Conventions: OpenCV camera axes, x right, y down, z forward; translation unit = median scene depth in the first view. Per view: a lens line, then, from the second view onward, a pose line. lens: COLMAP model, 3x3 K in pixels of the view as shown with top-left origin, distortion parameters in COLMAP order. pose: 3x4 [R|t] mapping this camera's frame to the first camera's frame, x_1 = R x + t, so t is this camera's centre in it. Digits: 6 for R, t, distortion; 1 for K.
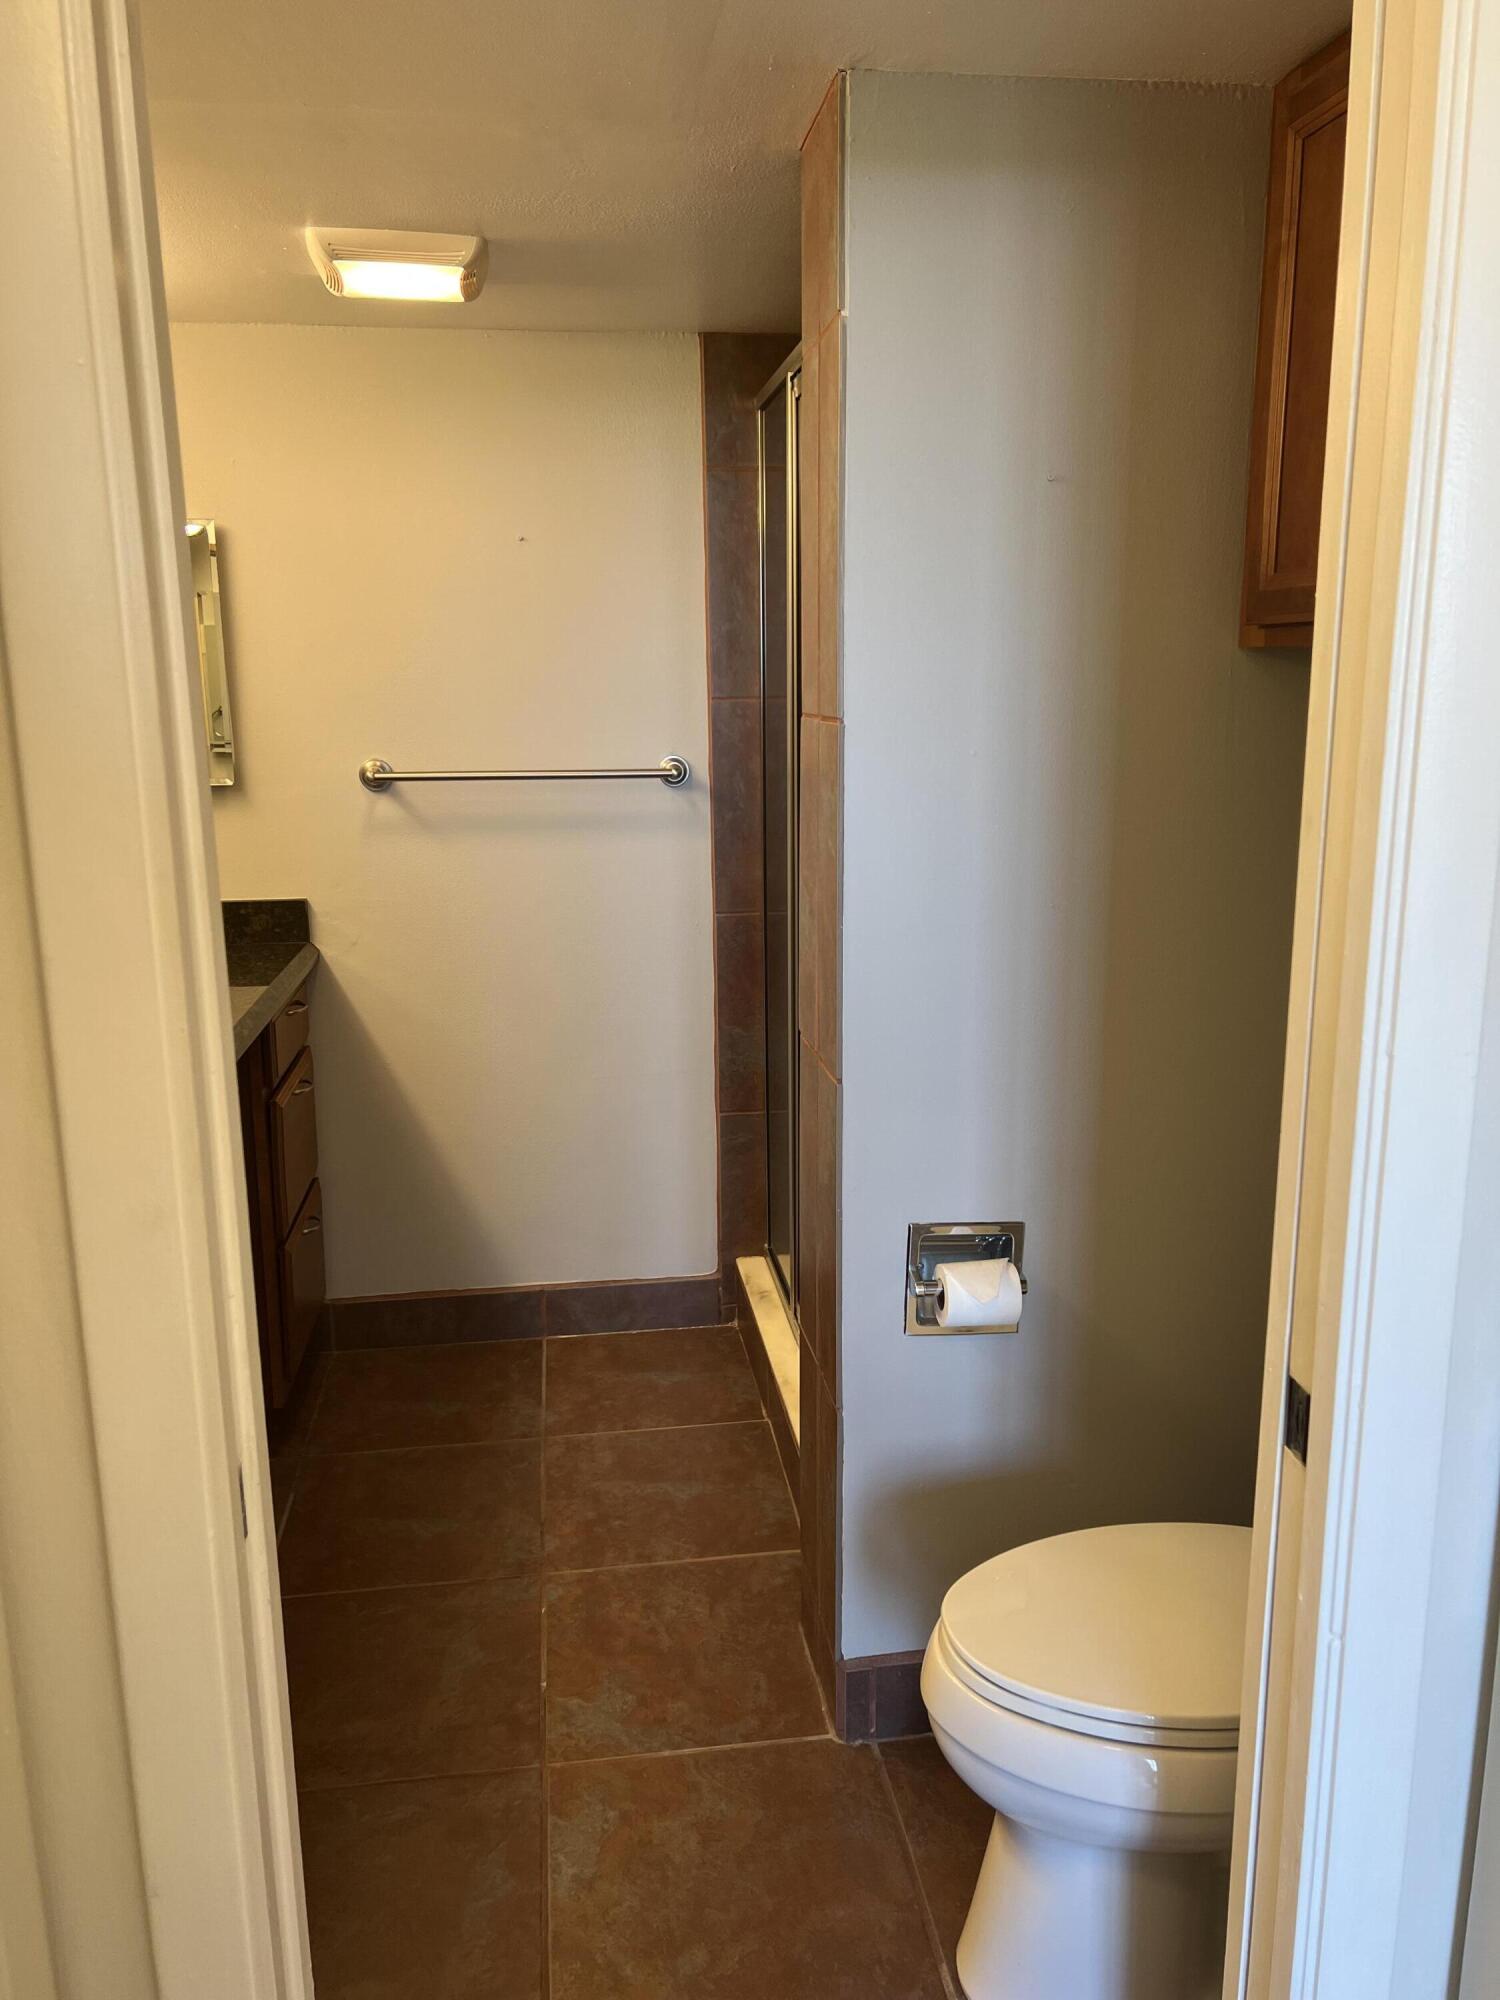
lens RADIAL K [[1515.2, 0, 752.8], [0, 1515.2, 1016.6], [0, 0, 1]] dist [0.047181, -0.053336]
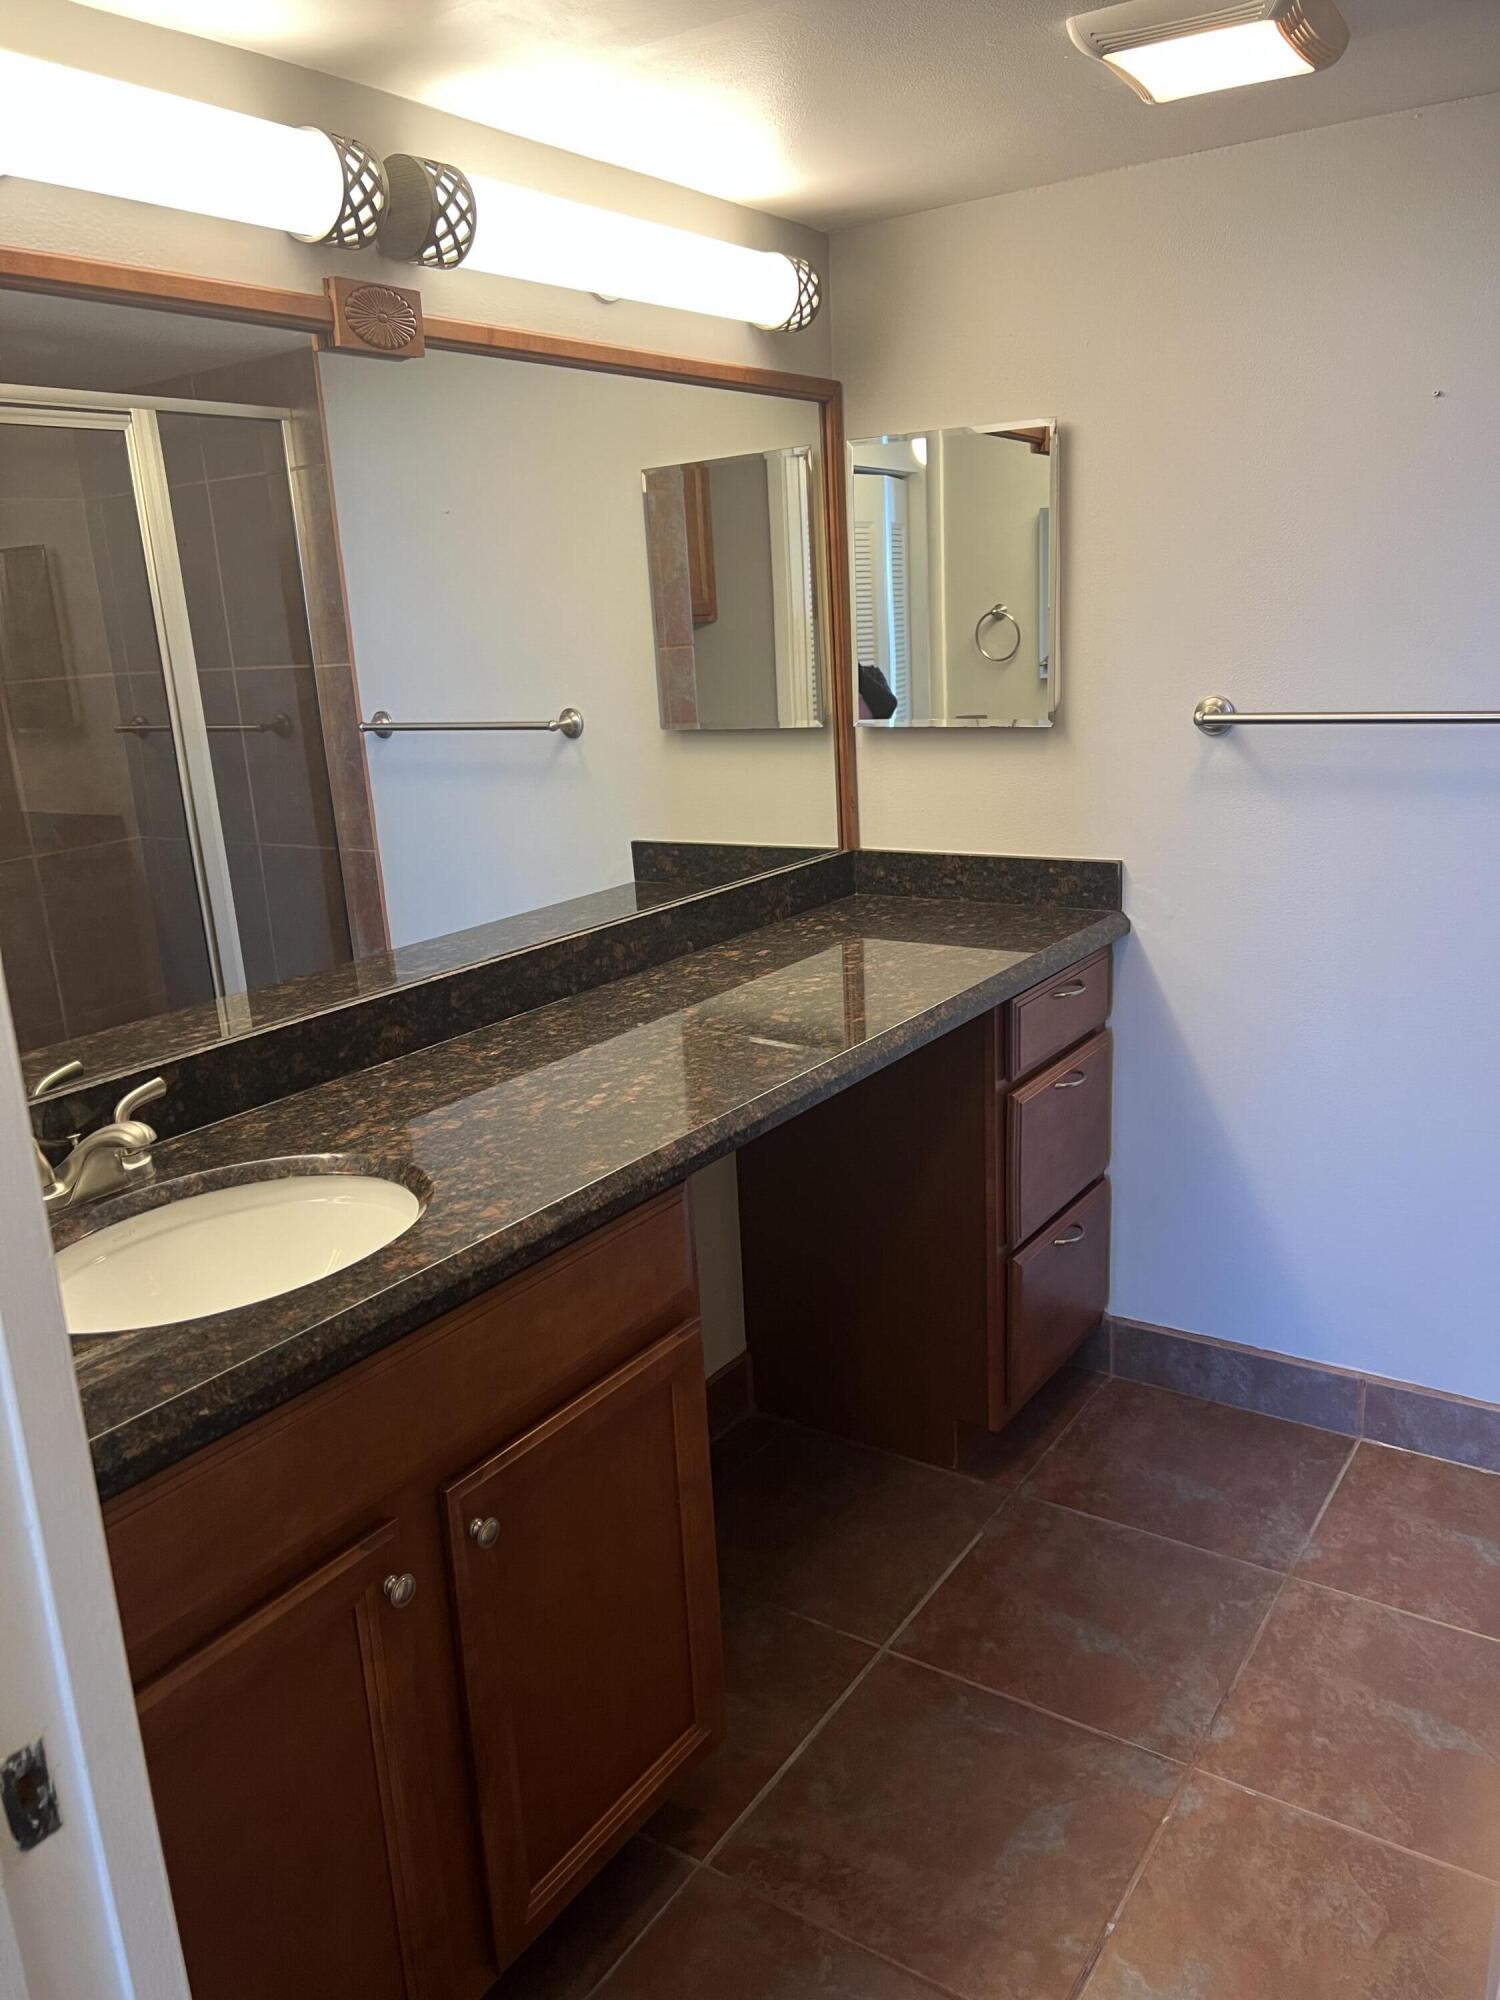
lens RADIAL K [[1515.2, 0, 752.8], [0, 1515.2, 1016.6], [0, 0, 1]] dist [0.047181, -0.053336]
pose [[0.746005, 0.147207, -0.649466, 0.133033], [-0.104937, 0.989063, 0.103644, -0.064331], [0.657620, -0.009166, 0.753294, 0.245006]]
